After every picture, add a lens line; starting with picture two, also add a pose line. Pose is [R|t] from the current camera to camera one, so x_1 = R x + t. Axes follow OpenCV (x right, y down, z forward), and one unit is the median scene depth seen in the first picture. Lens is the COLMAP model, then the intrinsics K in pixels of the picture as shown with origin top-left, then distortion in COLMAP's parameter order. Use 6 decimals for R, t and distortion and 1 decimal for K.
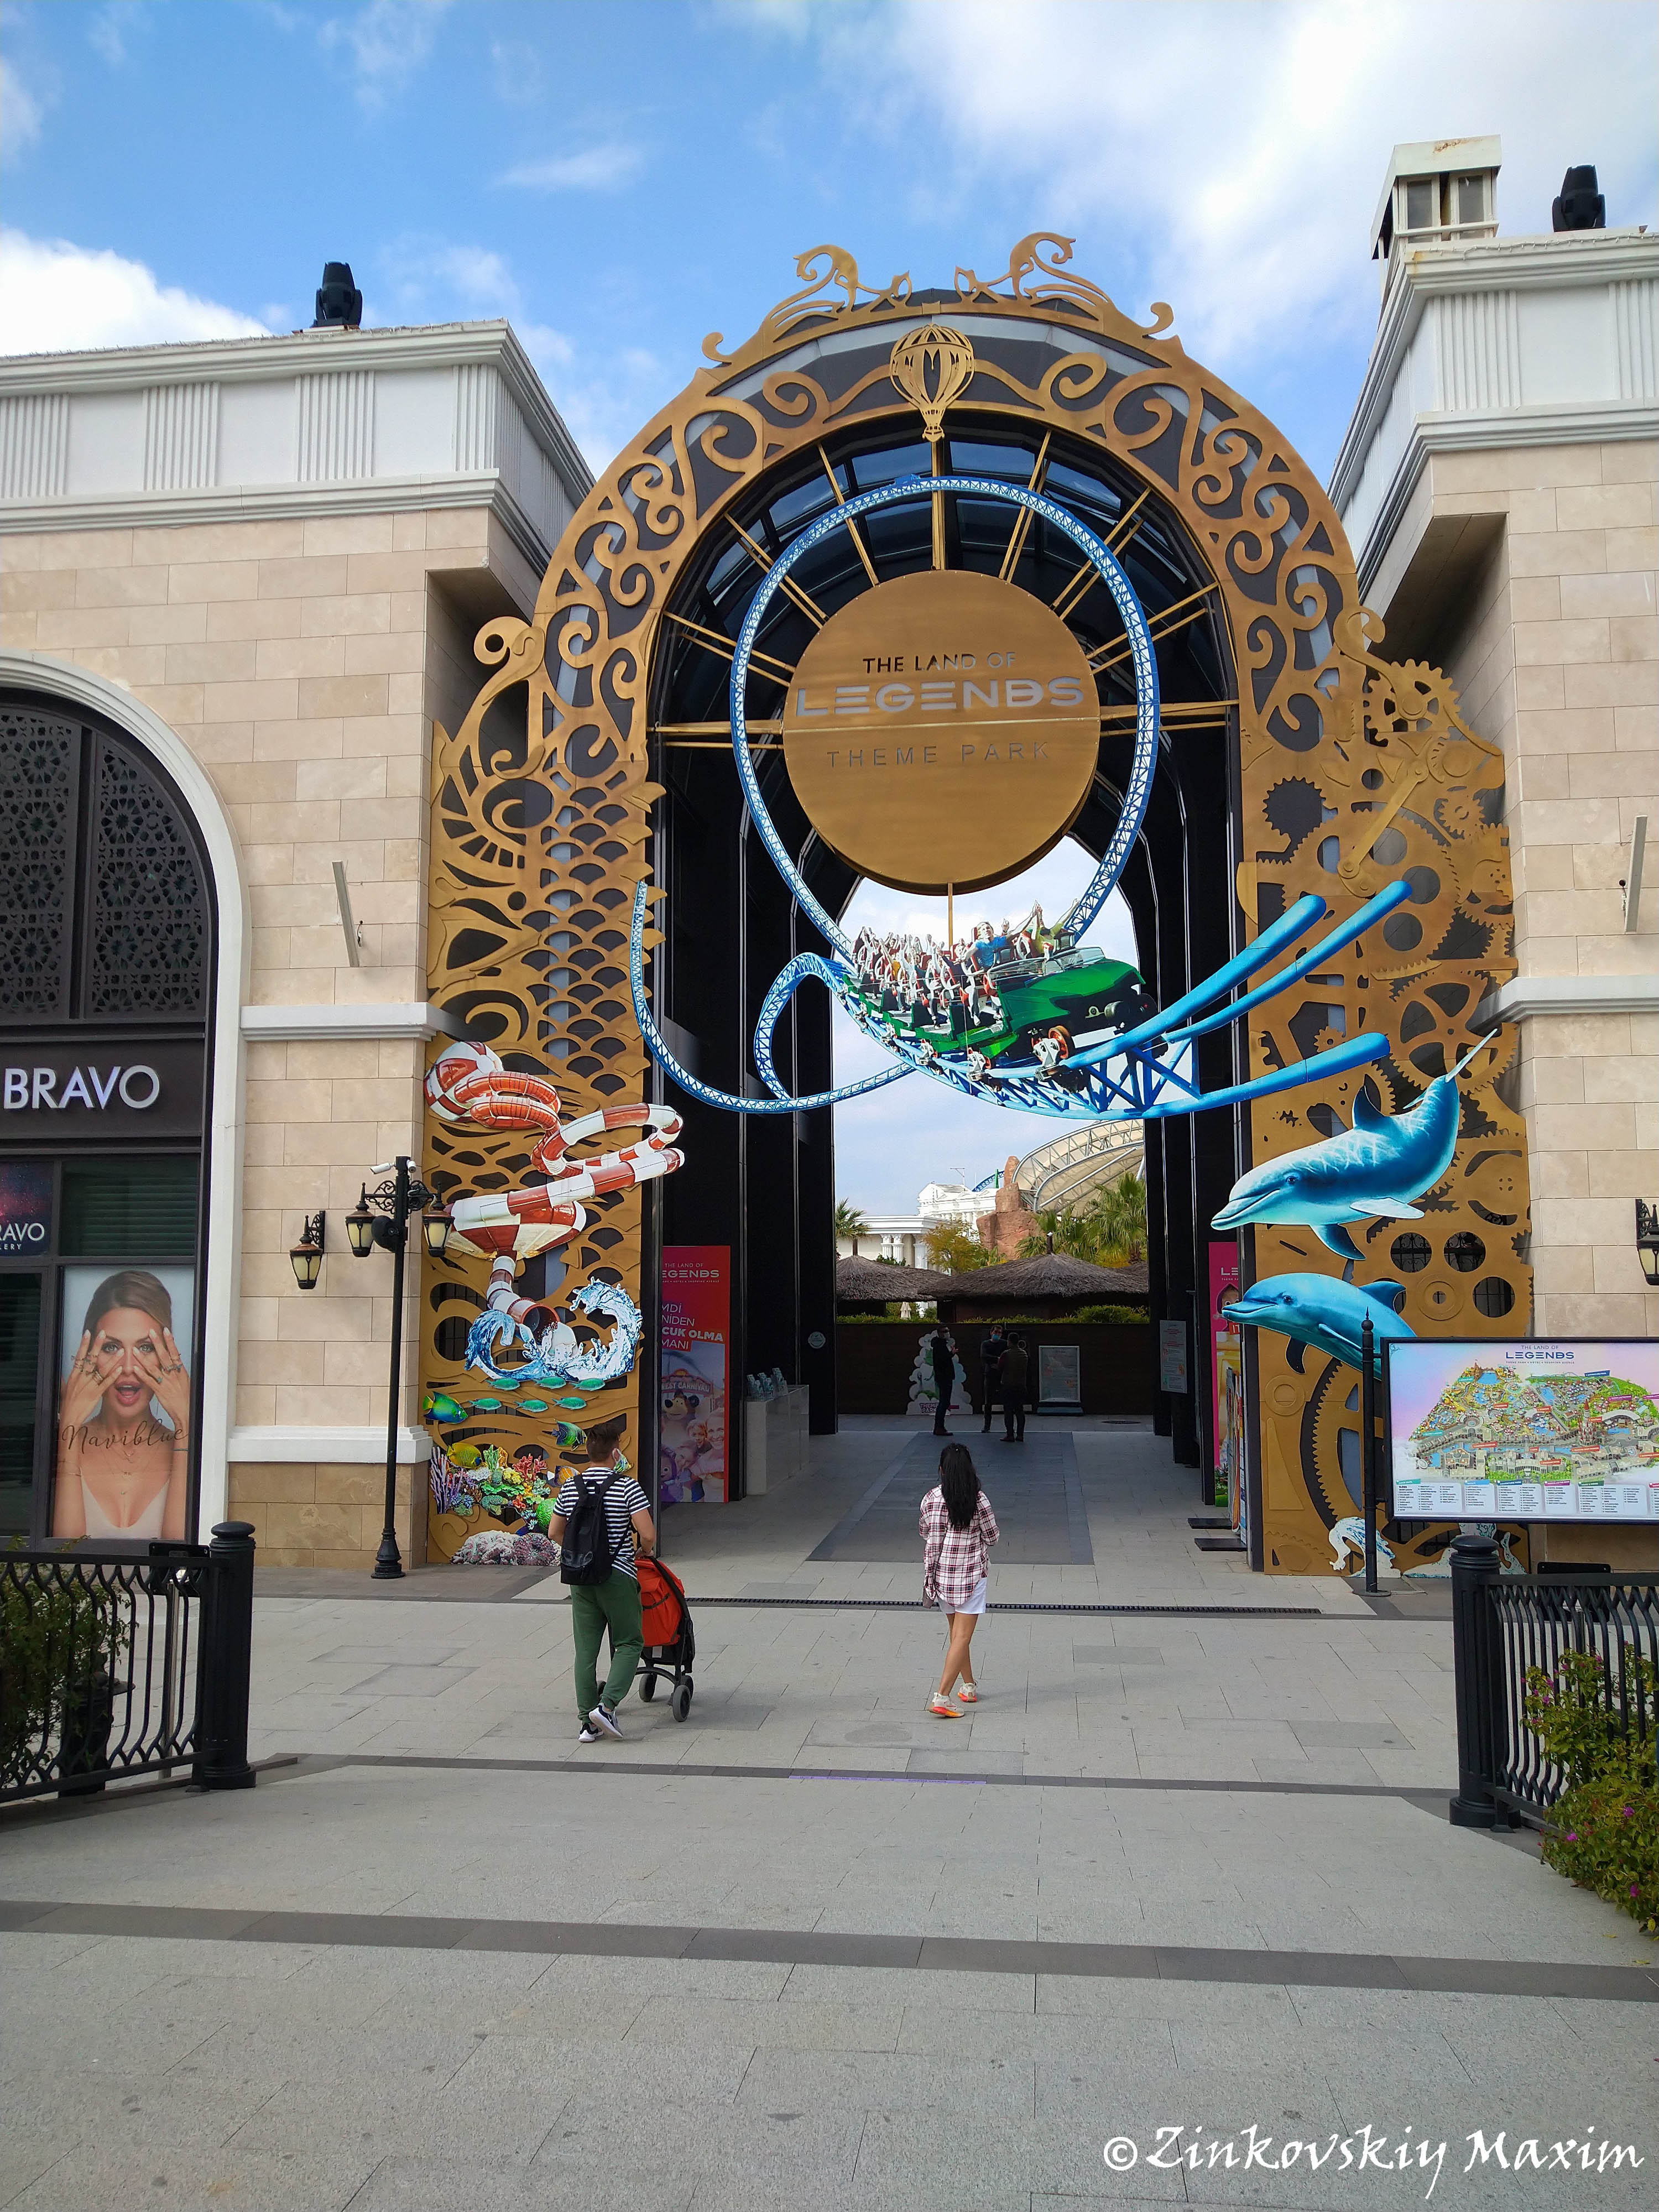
lens RADIAL K [[1736.3, 0, 829.5], [0, 1736.3, 1106.0], [0, 0, 1]] dist [0.002327, -0.002446]
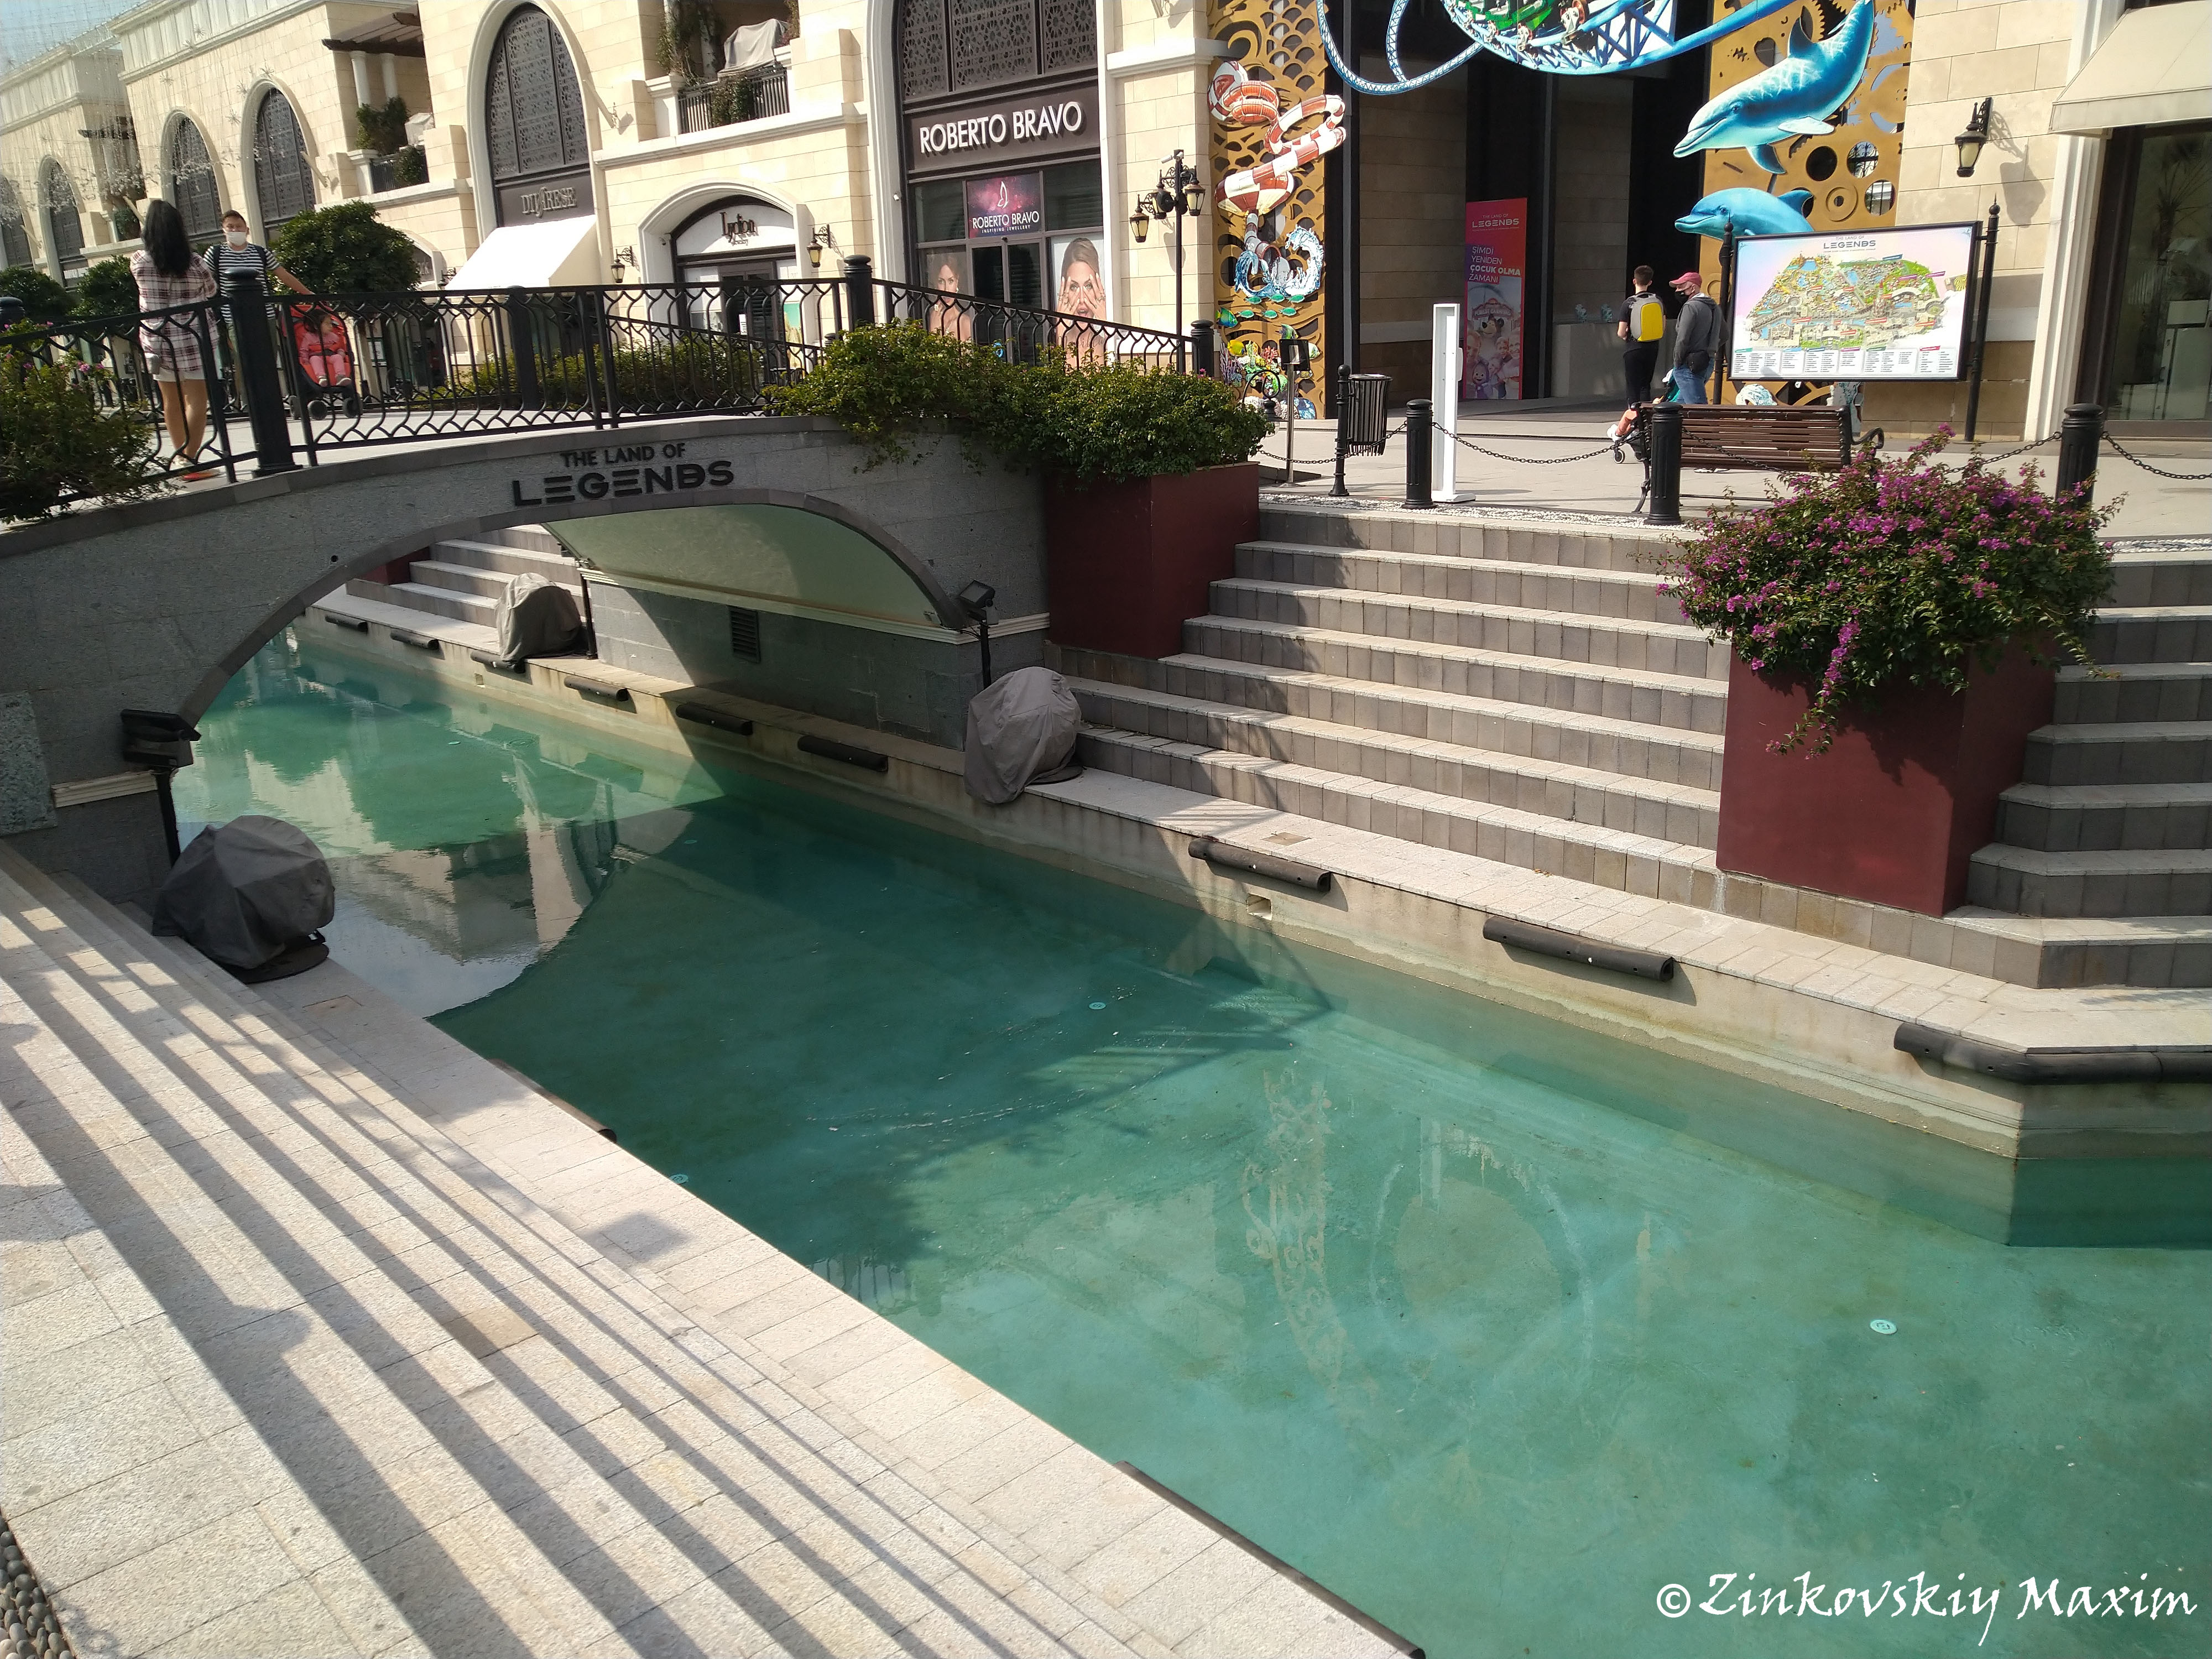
lens RADIAL K [[1783.1, 0, 1112.1], [0, 1783.1, 870.2], [0, 0, 1]] dist [-0.061867, 0.095294]
pose [[0.755046, 0.169783, -0.633308, 0.784017], [0.105230, 0.921993, 0.372634, 0.026107], [0.647172, -0.347998, 0.678281, -0.317657]]
